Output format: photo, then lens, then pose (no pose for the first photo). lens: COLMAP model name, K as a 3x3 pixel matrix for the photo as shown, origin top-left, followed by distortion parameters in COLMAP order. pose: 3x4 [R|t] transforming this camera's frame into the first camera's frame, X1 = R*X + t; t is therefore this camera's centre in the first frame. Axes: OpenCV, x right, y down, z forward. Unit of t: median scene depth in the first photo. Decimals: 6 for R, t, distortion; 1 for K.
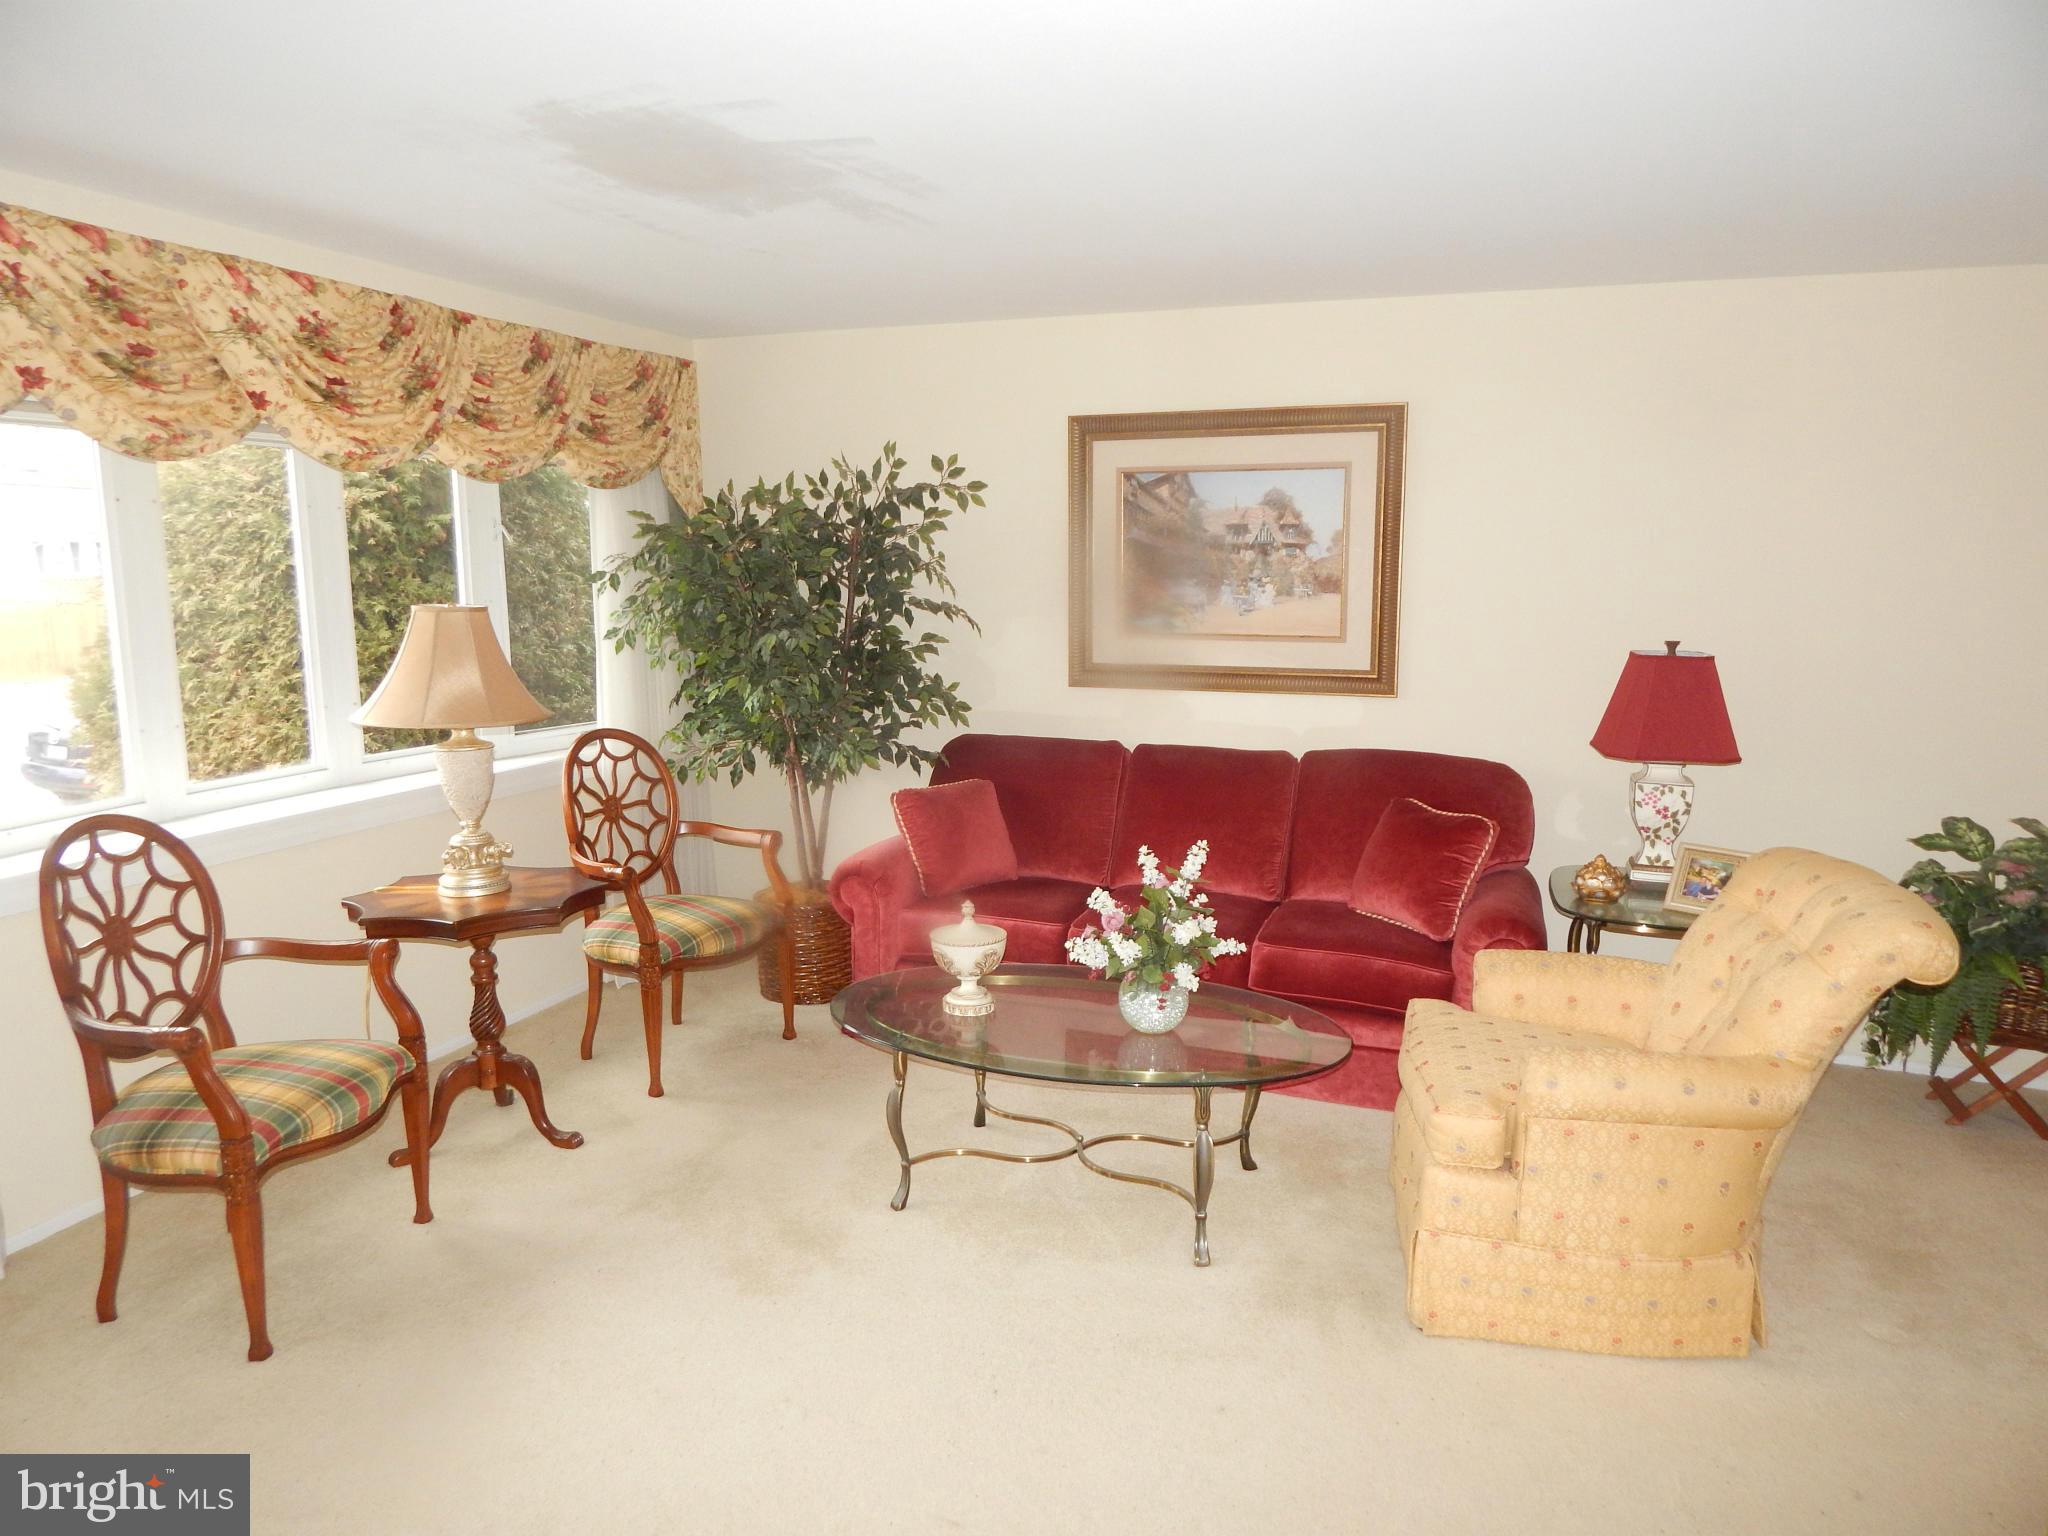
lens RADIAL K [[1336.1, 0, 1024.2], [0, 1336.1, 748.1], [0, 0, 1]] dist [0.005787, -0.006270]
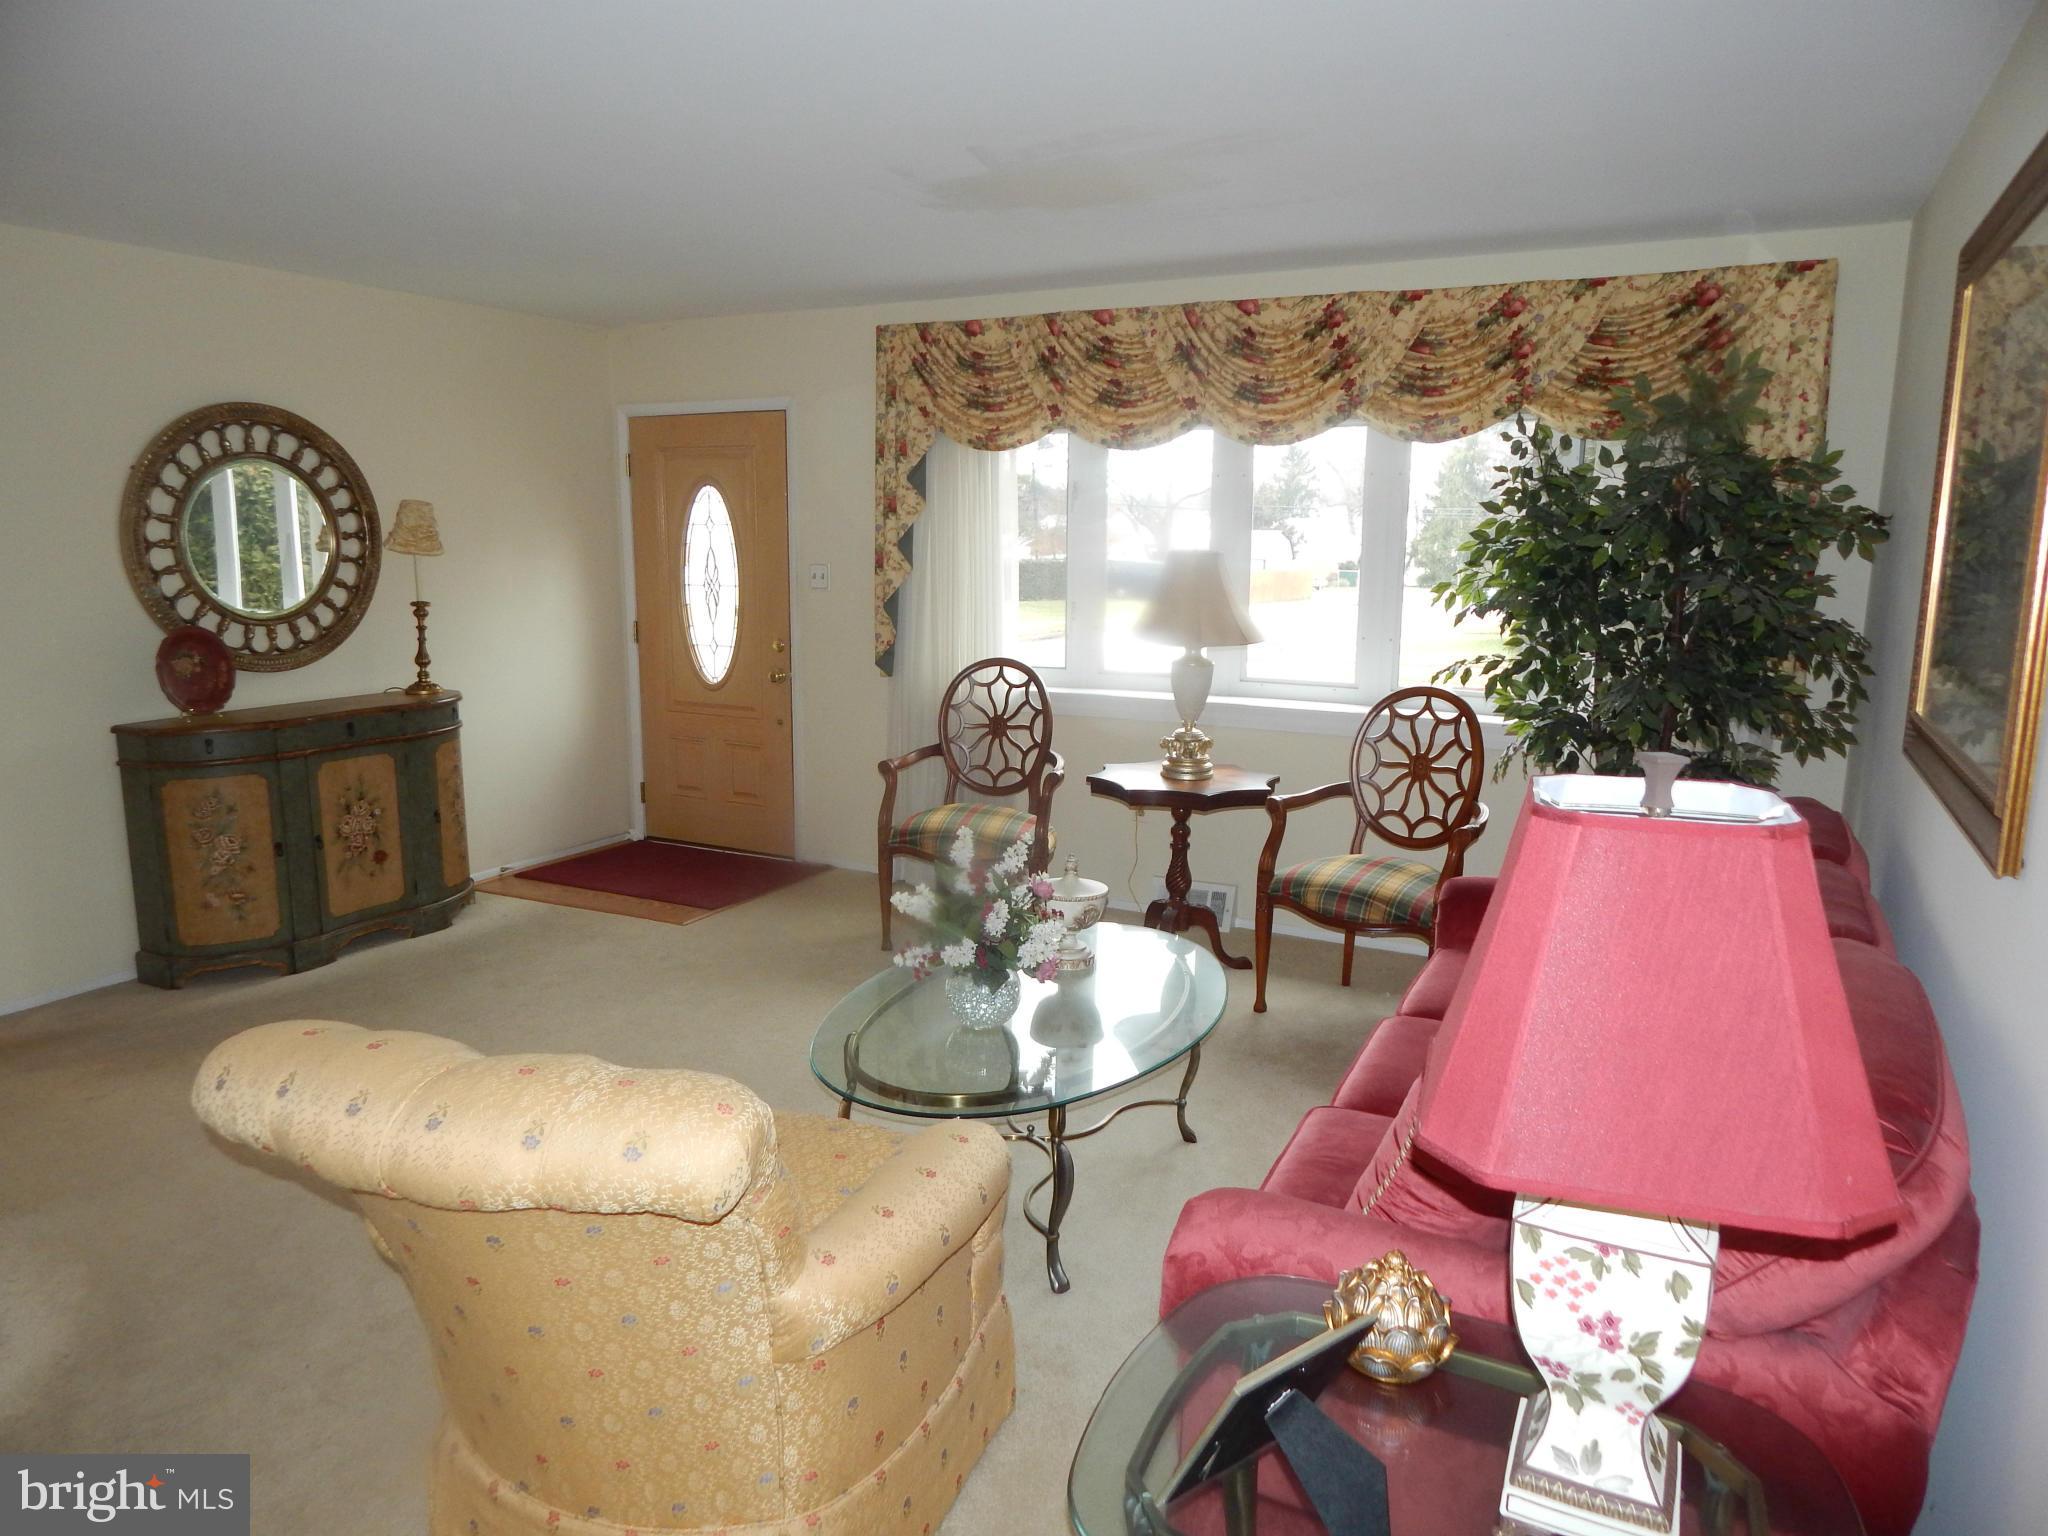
lens RADIAL K [[1336.1, 0, 1024.2], [0, 1336.1, 748.1], [0, 0, 1]] dist [0.005787, -0.006270]
pose [[-0.115826, 0.166391, -0.979234, 0.844771], [-0.149293, 0.971753, 0.182779, -0.128875], [0.981986, 0.167363, -0.087713, 0.952785]]
